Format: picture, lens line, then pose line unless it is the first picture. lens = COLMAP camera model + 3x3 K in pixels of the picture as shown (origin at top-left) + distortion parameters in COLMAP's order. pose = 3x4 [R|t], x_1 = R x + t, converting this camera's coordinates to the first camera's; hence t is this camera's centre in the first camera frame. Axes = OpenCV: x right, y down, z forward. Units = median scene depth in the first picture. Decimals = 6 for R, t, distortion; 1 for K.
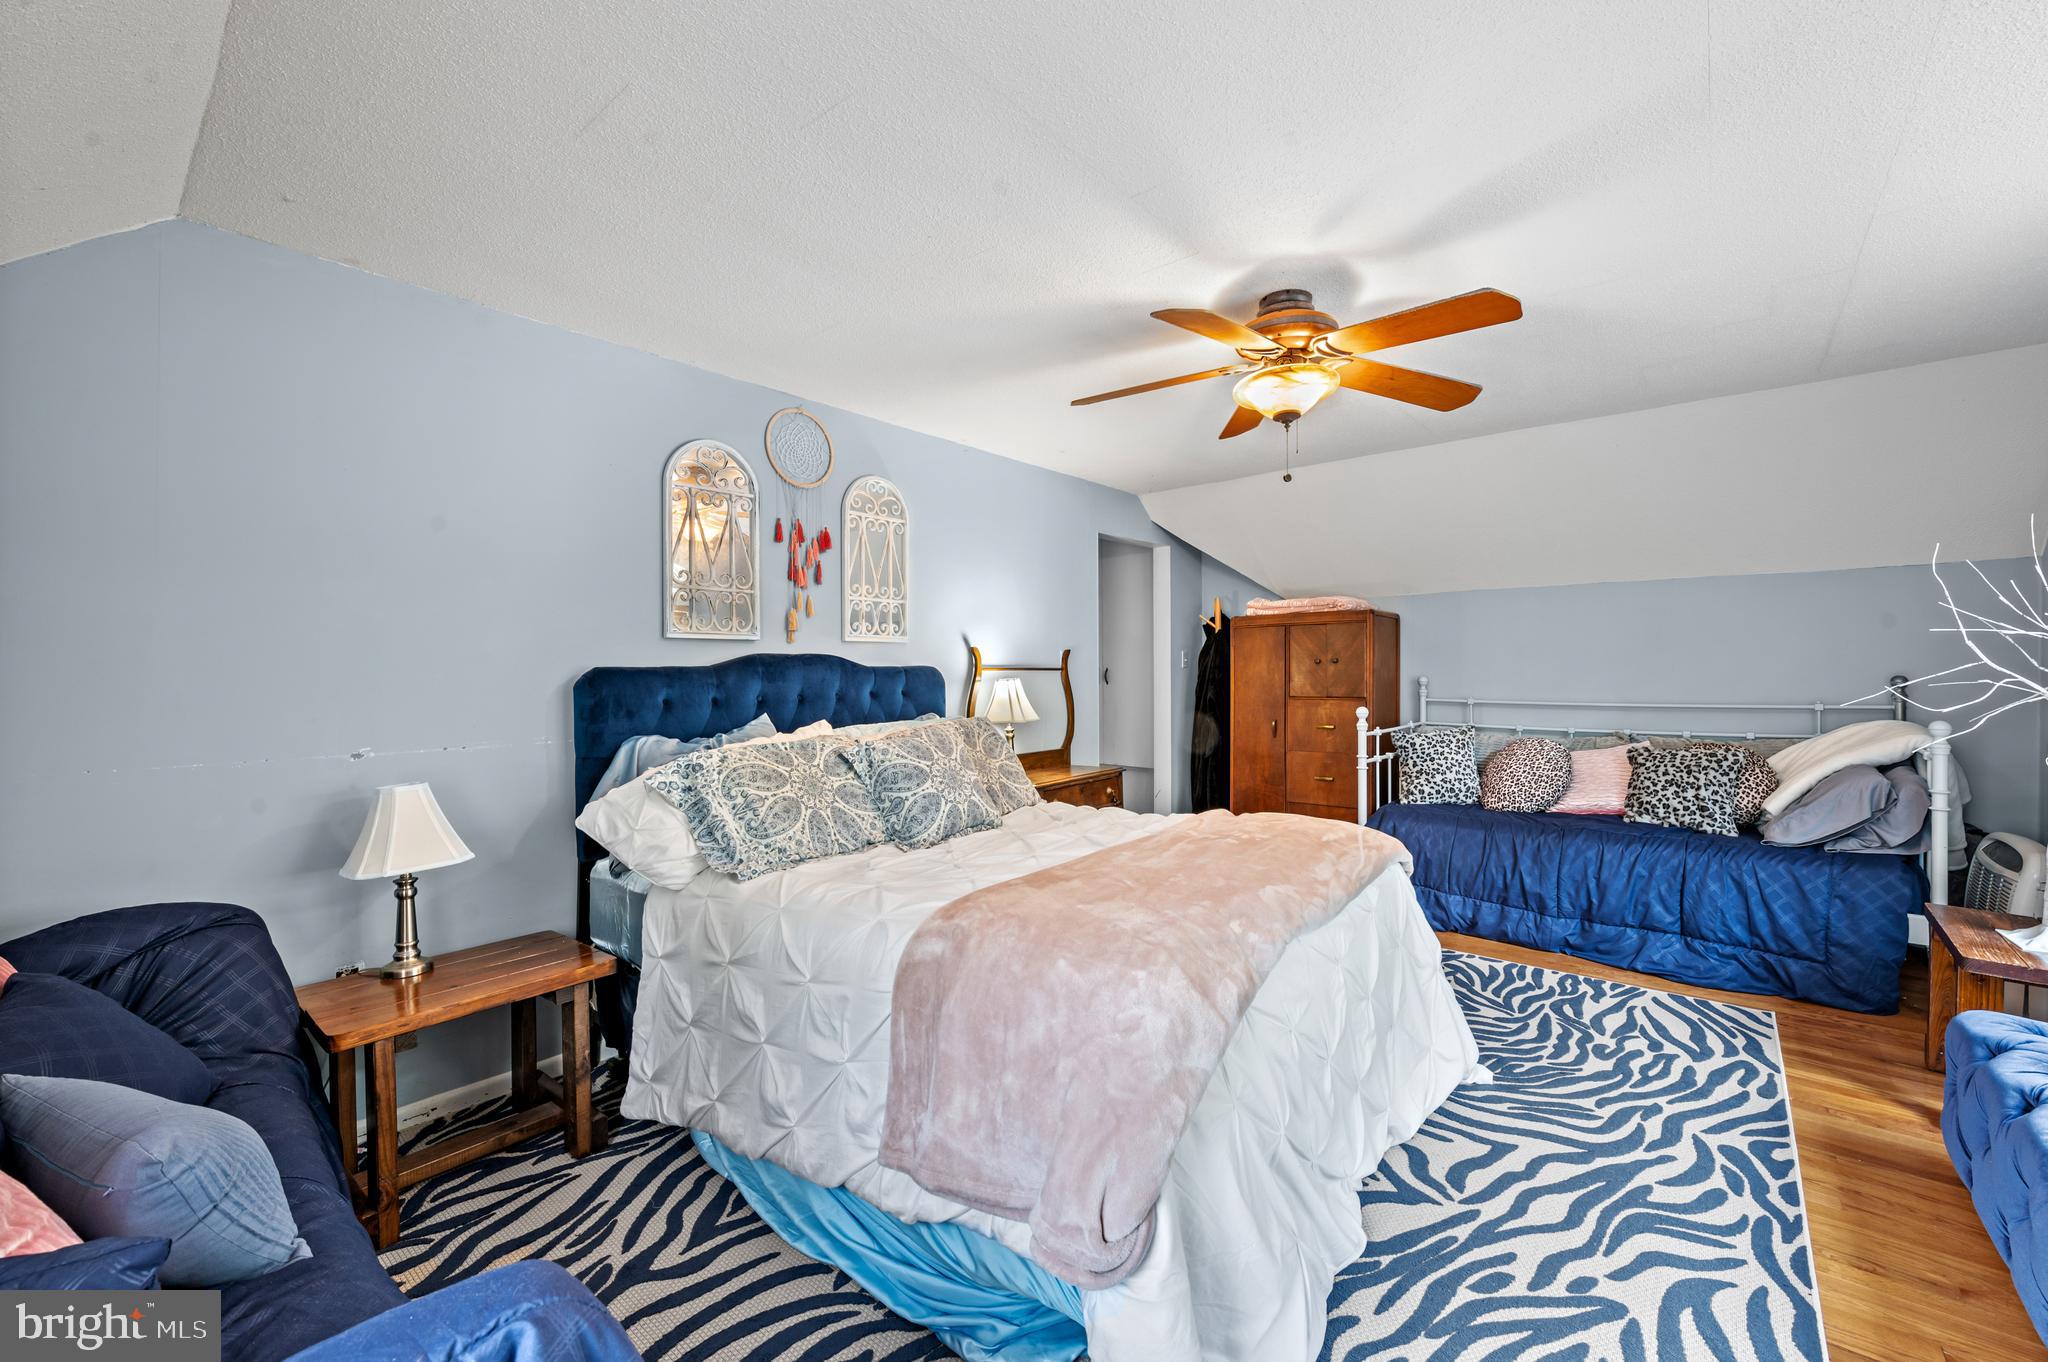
lens RADIAL K [[824.1, 0, 1033.0], [0, 824.1, 675.3], [0, 0, 1]] dist [-0.002912, -0.000443]
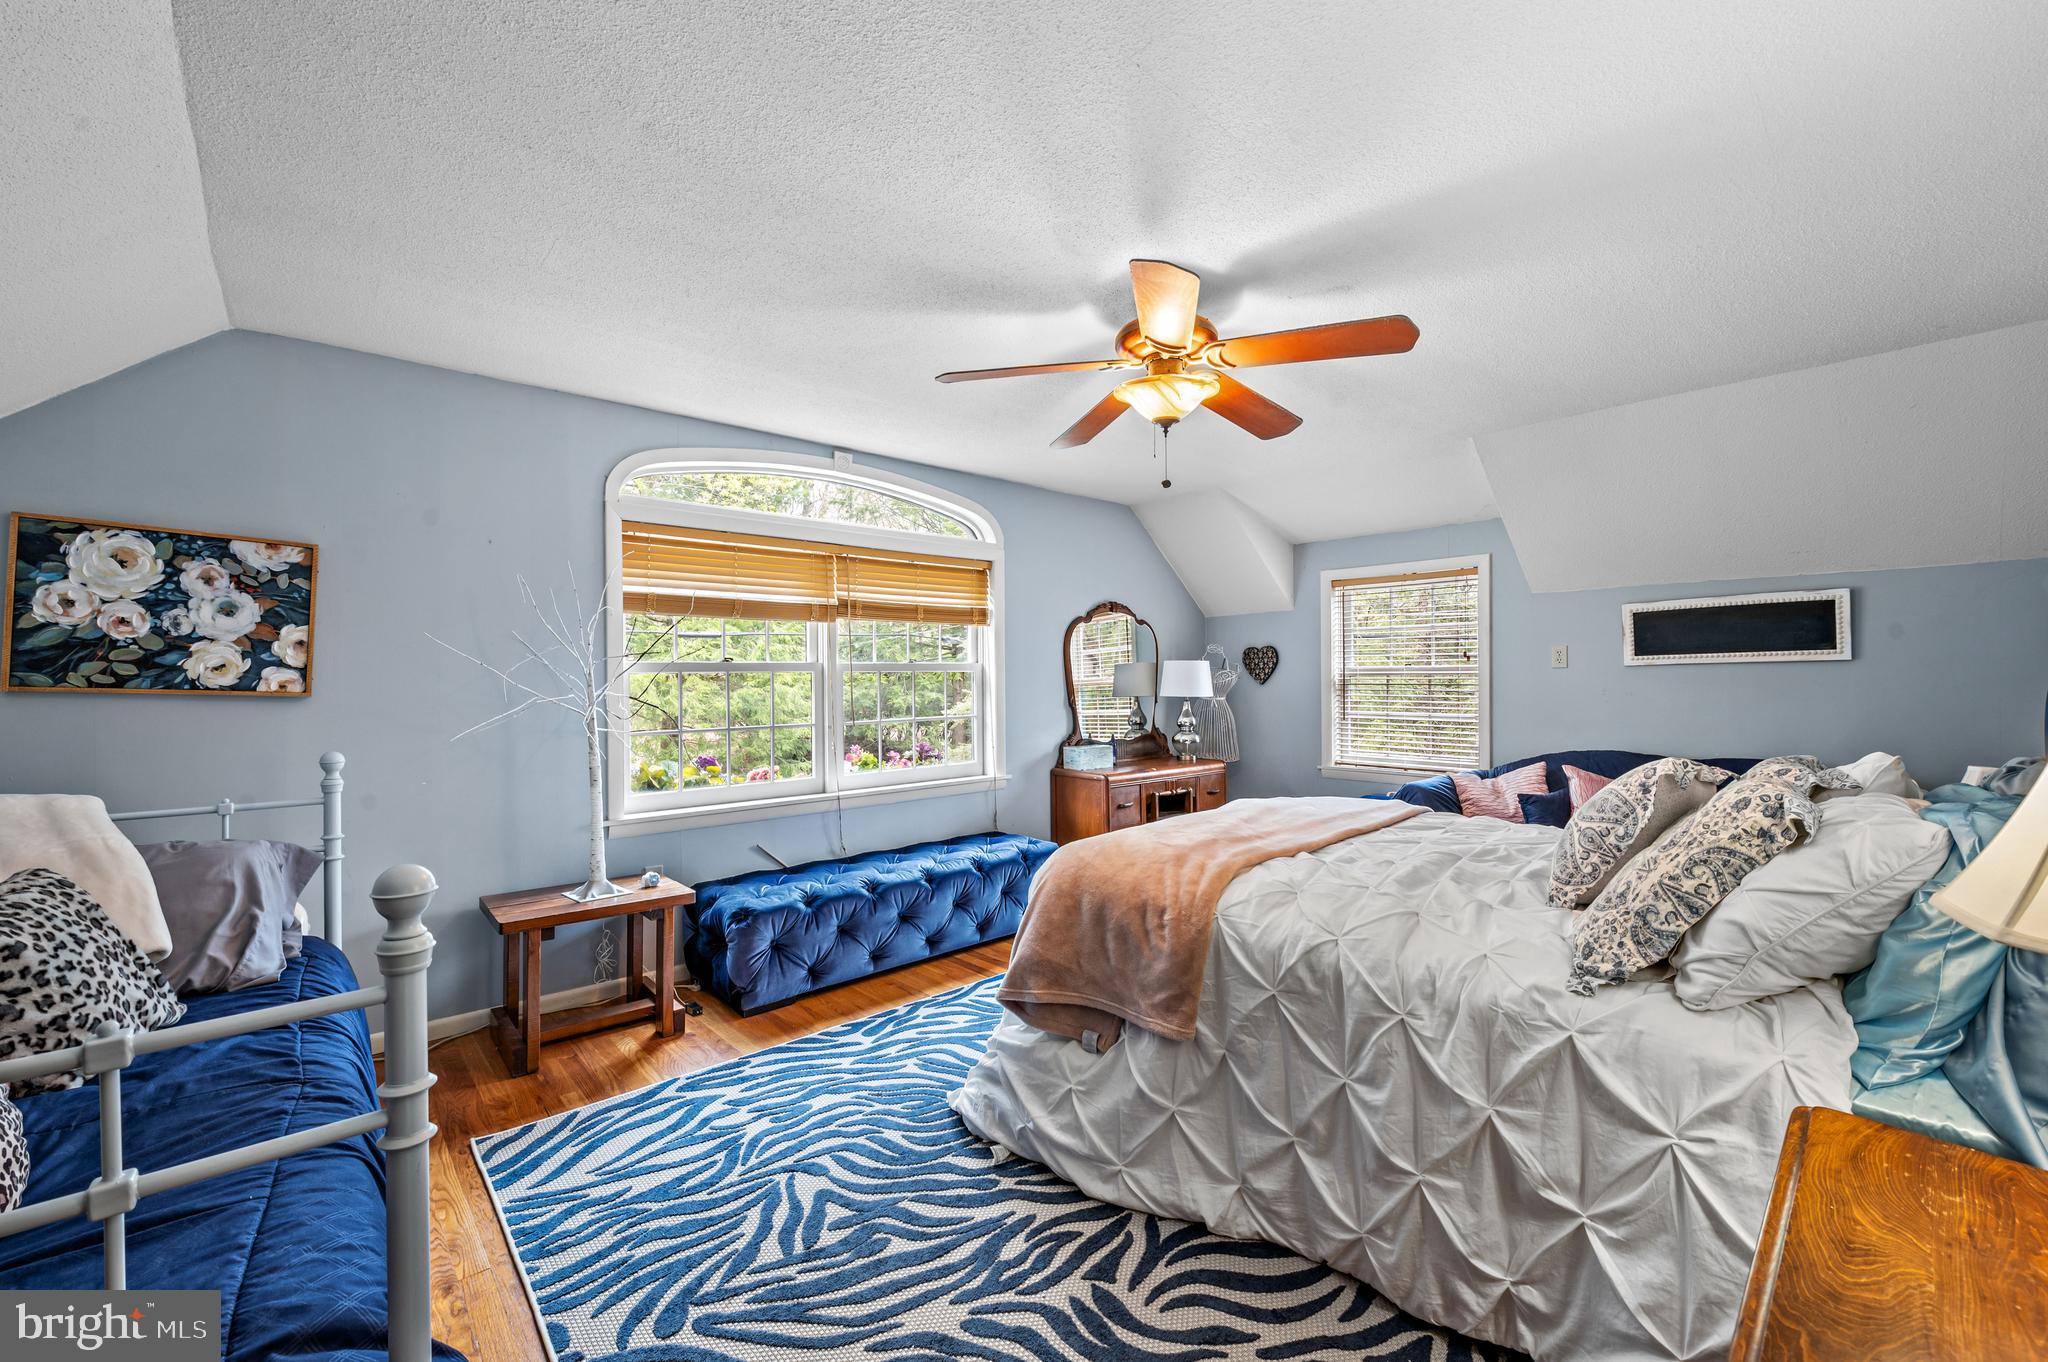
lens RADIAL K [[824.1, 0, 1033.0], [0, 824.1, 675.3], [0, 0, 1]] dist [-0.002912, -0.000443]
pose [[-0.989668, 0.010706, 0.142975, 0.301405], [0.012862, 0.999817, 0.014162, -0.025067], [-0.142797, 0.015855, -0.989625, 1.834494]]
